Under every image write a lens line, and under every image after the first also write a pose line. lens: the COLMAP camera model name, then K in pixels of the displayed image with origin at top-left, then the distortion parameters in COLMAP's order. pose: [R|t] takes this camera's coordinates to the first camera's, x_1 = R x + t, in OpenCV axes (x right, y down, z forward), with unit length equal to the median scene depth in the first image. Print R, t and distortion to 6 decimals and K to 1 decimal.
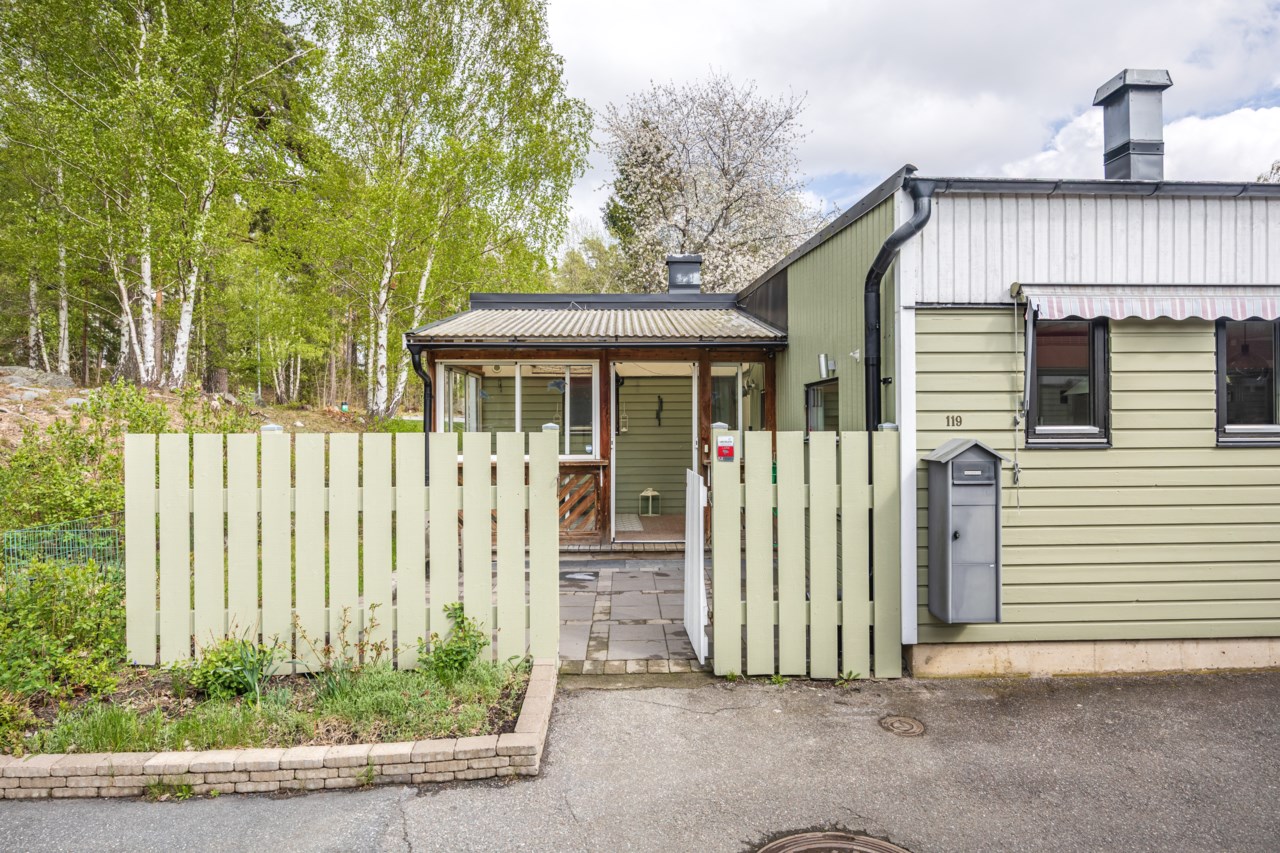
lens RADIAL K [[712.7, 0, 642.8], [0, 712.7, 425.7], [0, 0, 1]] dist [0.004624, 0.000043]
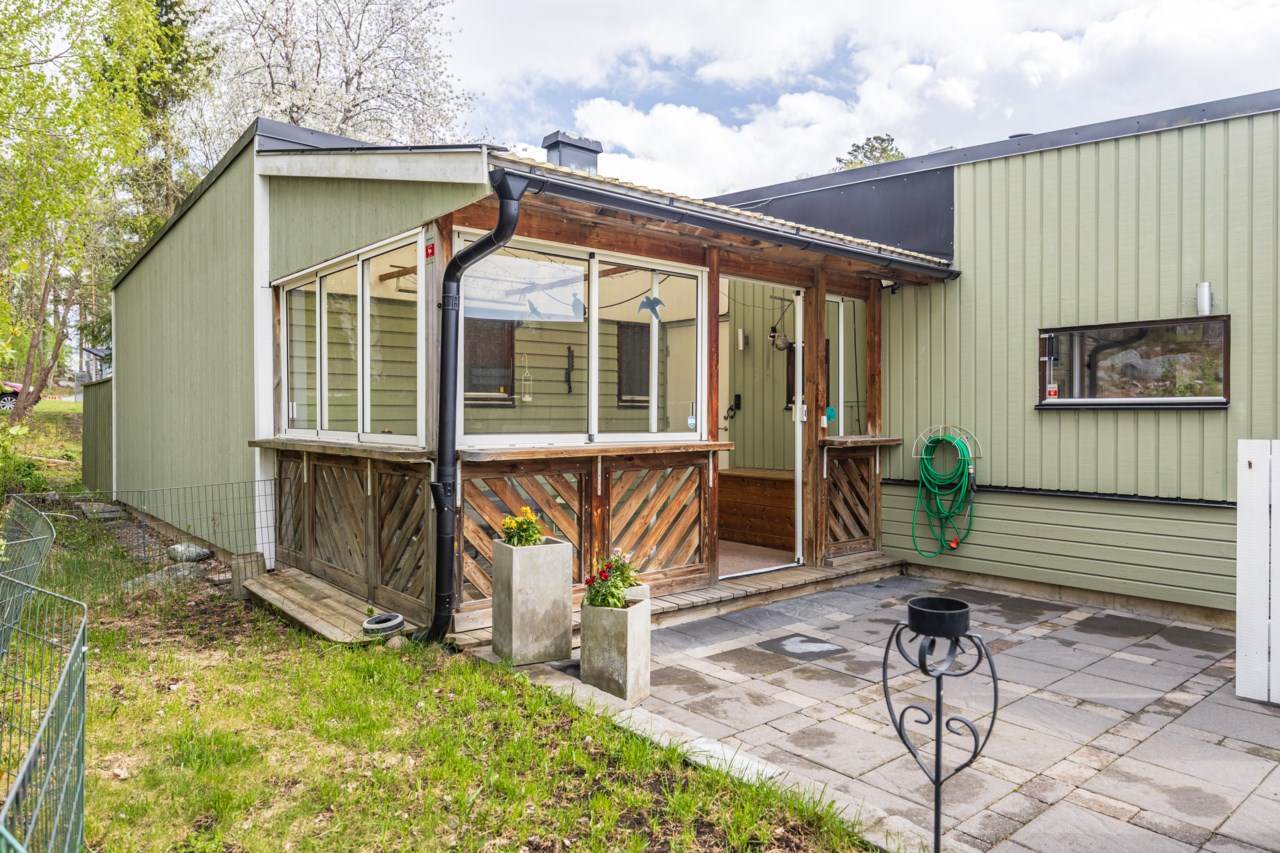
lens RADIAL K [[814.2, 0, 649.6], [0, 814.2, 421.3], [0, 0, 1]] dist [-0.004549, -0.002629]
pose [[0.780400, 0.000972, 0.625280, -0.507308], [-0.004769, 0.999979, 0.004397, 0.028886], [-0.625263, -0.006414, 0.780388, 0.507780]]
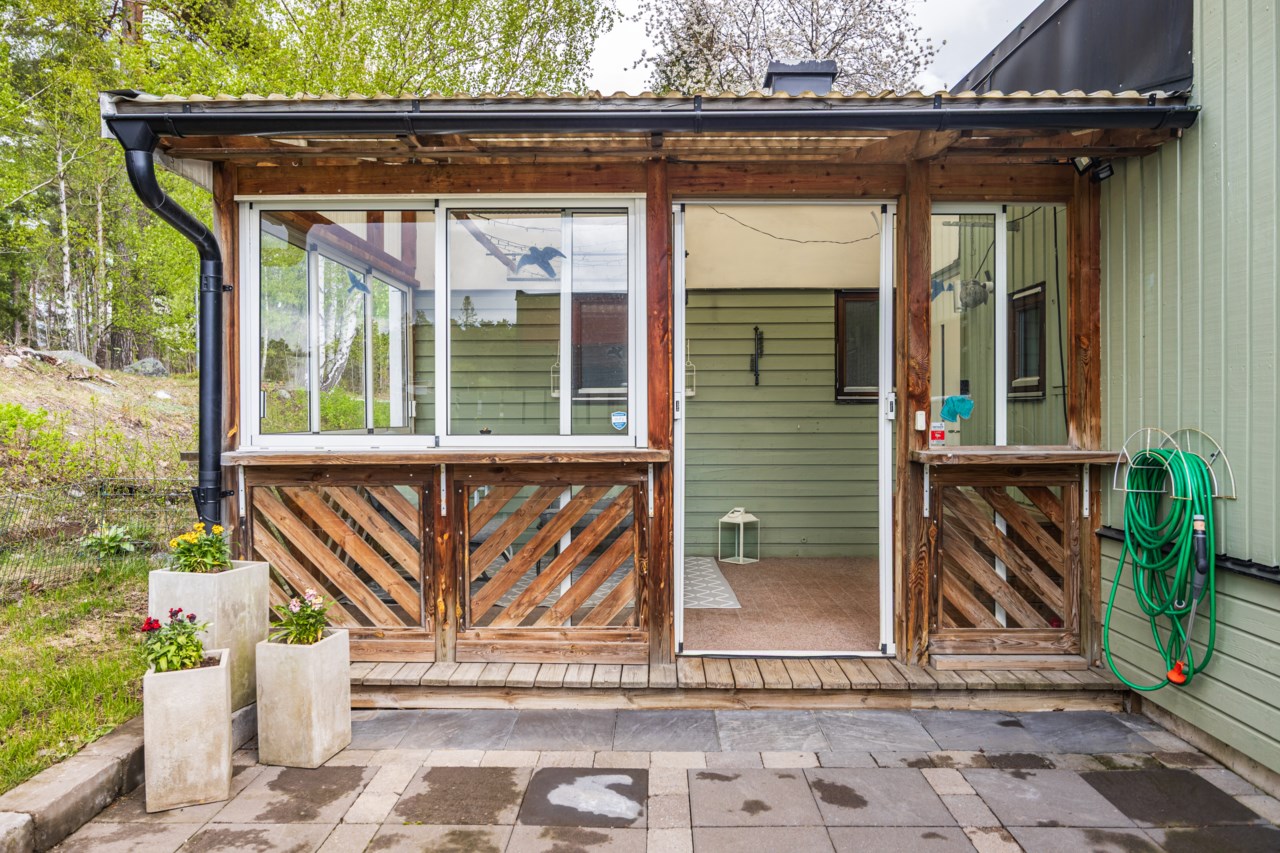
lens RADIAL K [[814.2, 0, 644.3], [0, 814.2, 426.1], [0, 0, 1]] dist [-0.004549, -0.002629]
pose [[0.998959, 0.003048, -0.045511, -0.040991], [-0.002476, 0.999917, 0.012619, 0.029568], [0.045545, -0.012493, 0.998884, 0.545664]]
